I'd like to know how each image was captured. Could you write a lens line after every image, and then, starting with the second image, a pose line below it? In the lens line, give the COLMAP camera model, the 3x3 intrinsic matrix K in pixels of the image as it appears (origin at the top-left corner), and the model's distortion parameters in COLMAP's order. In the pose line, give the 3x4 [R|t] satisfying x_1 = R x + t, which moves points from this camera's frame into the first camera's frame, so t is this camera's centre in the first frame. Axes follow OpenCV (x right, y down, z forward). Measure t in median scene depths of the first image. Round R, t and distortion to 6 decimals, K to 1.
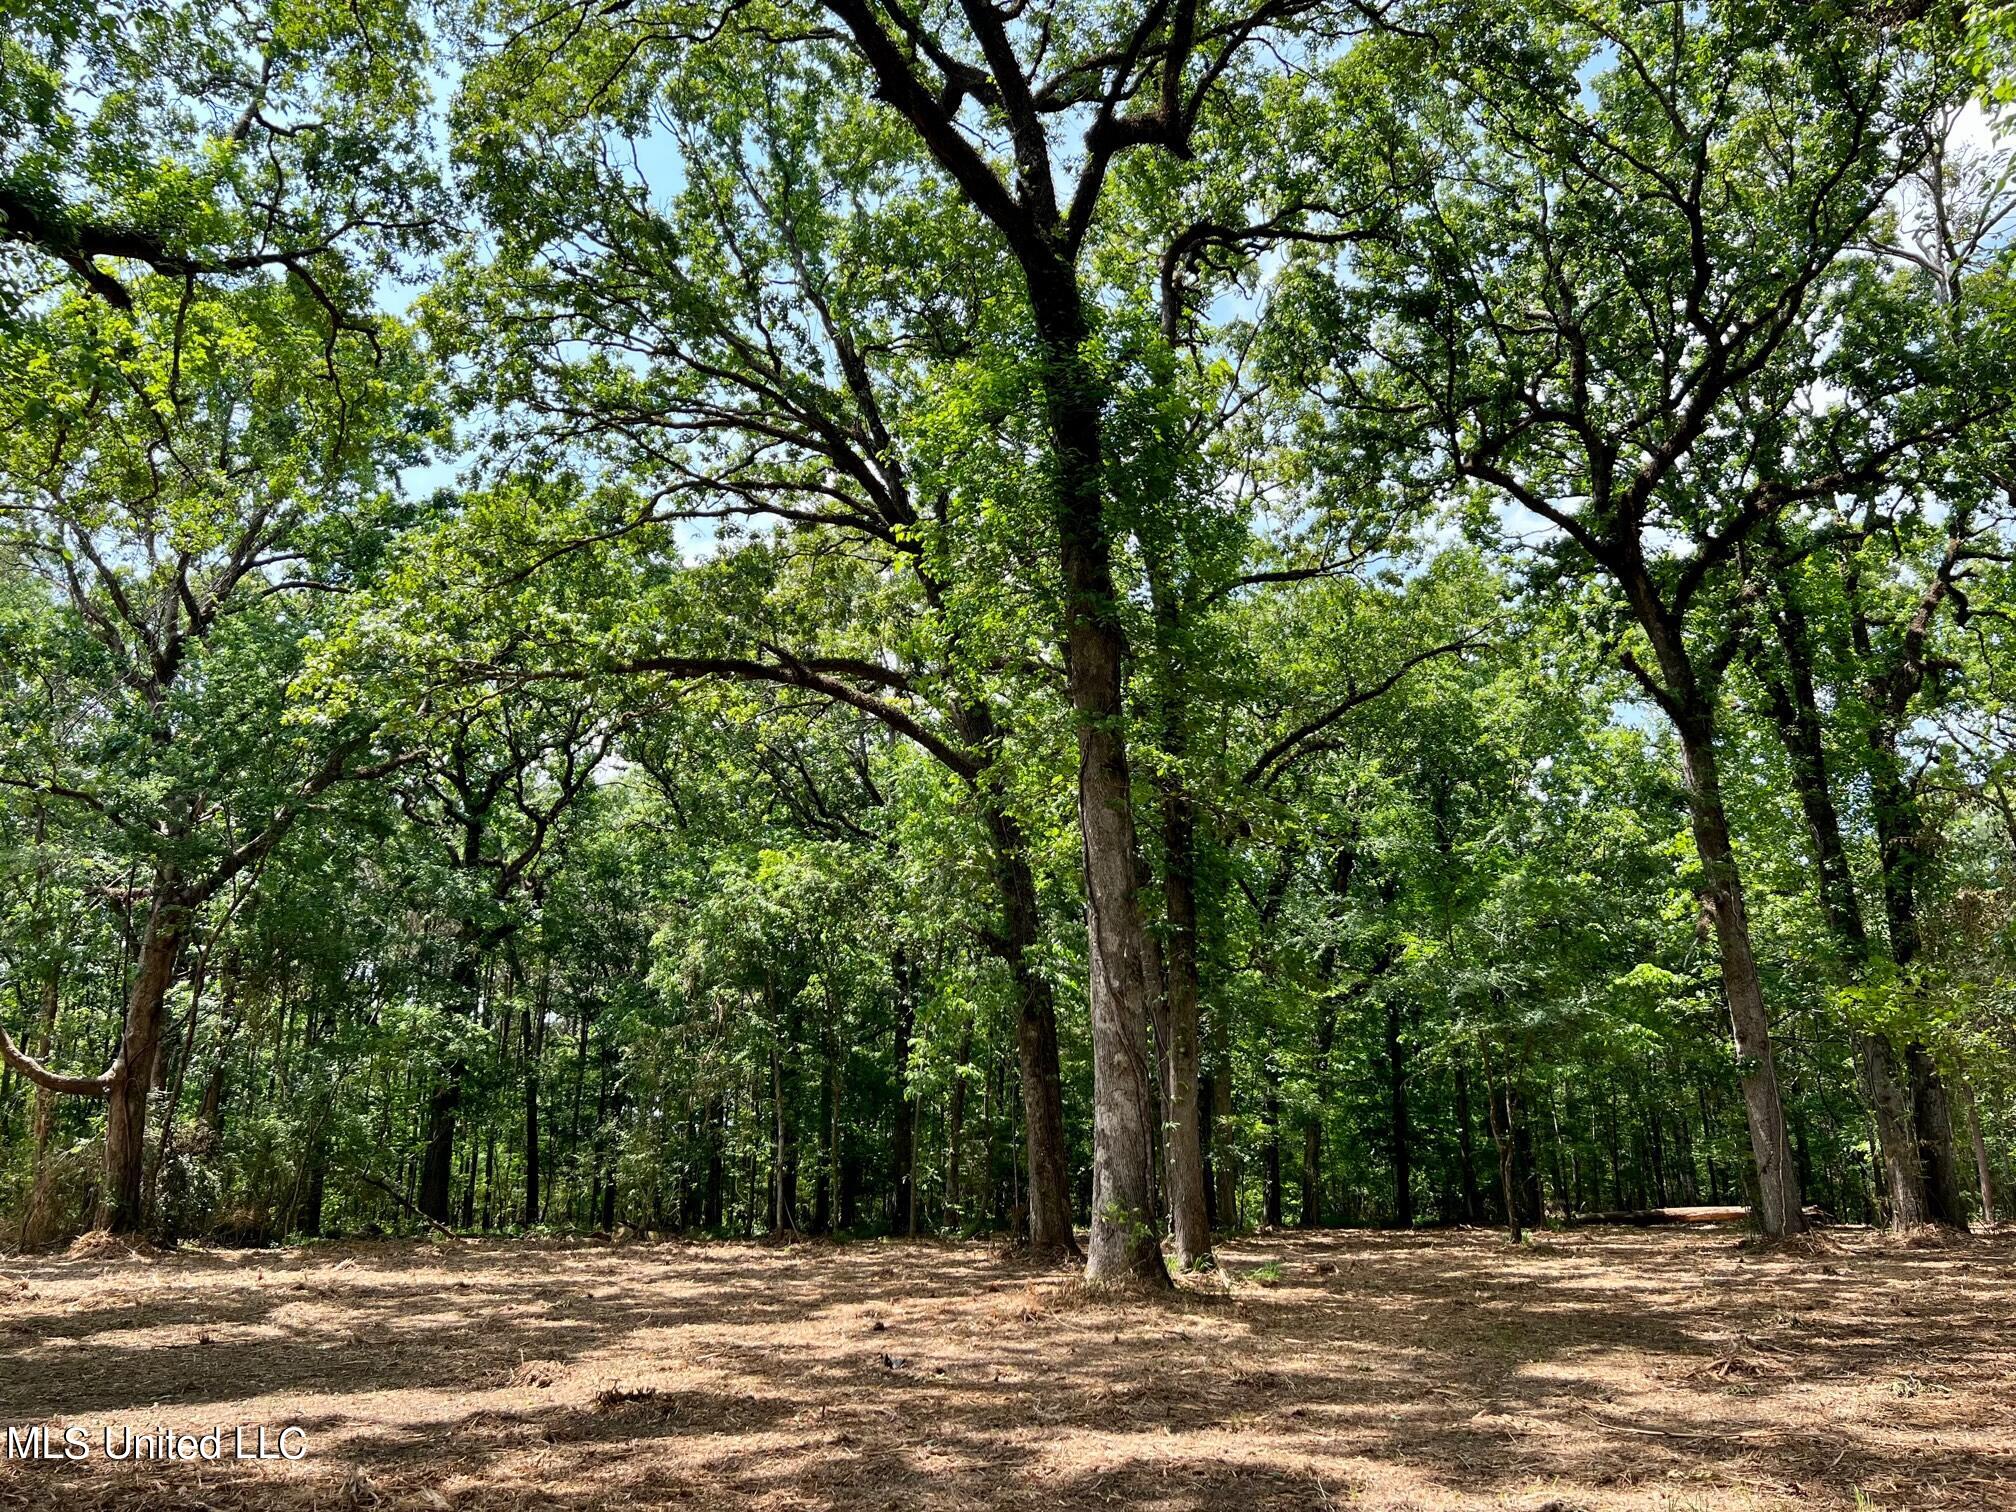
lens RADIAL K [[1530.2, 0, 1007.3], [0, 1530.2, 751.5], [0, 0, 1]] dist [0.012193, -0.014895]
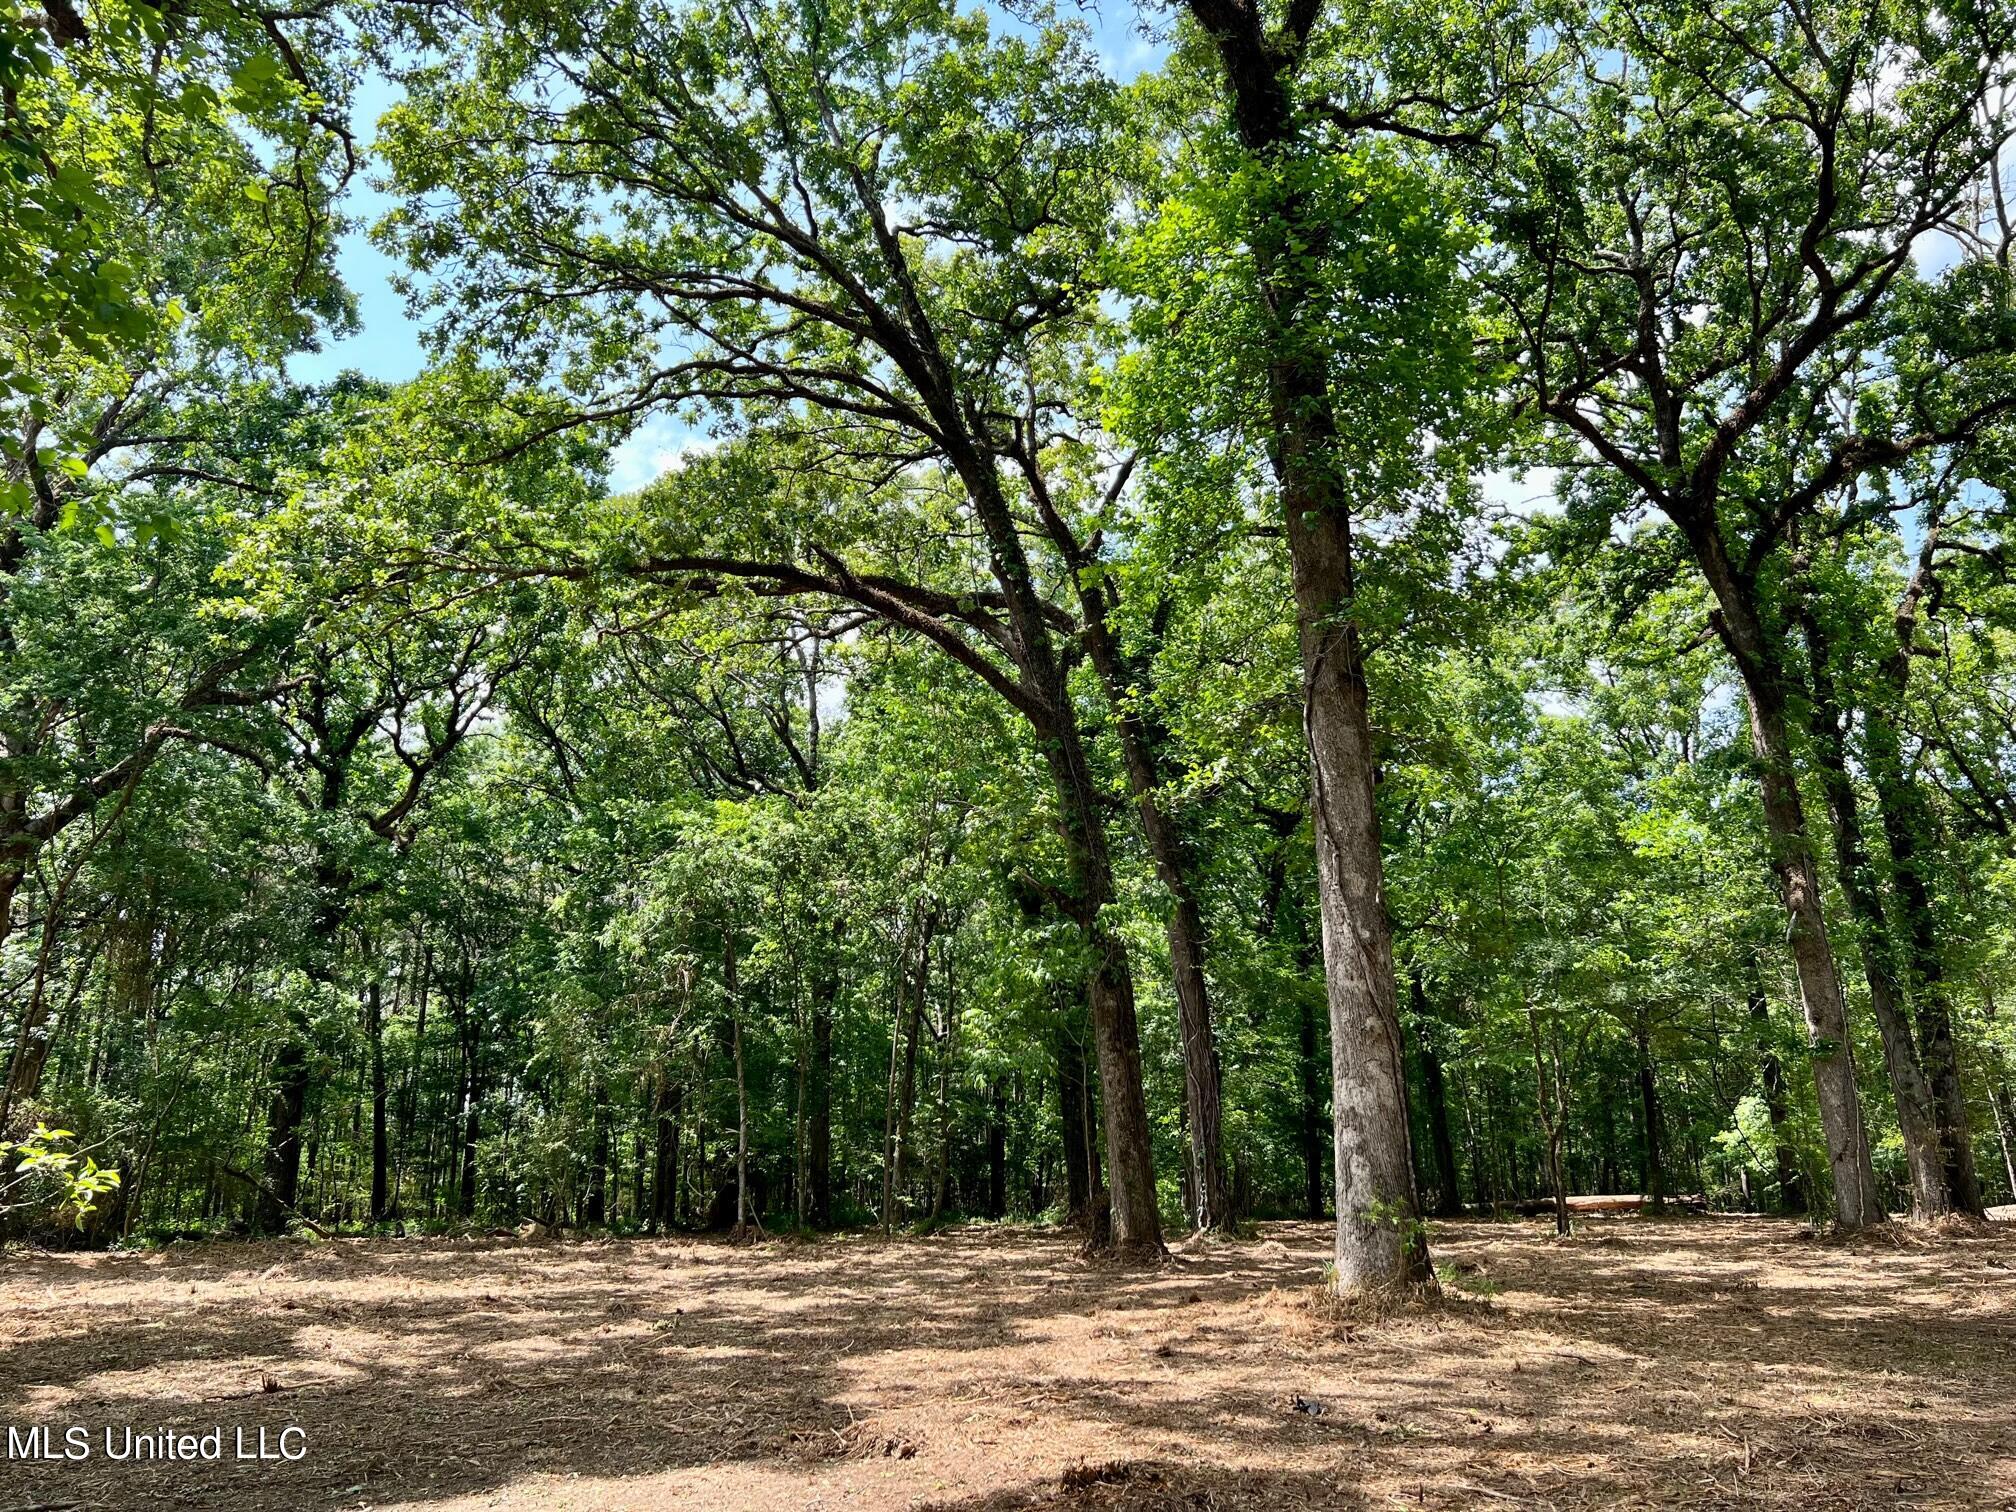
lens RADIAL K [[1530.2, 0, 1009.3], [0, 1530.2, 763.0], [0, 0, 1]] dist [0.012193, -0.014895]
pose [[0.990237, 0.034291, 0.135108, -0.139165], [-0.035955, 0.999304, 0.009890, 0.033376], [-0.134675, -0.014651, 0.990781, 0.115552]]
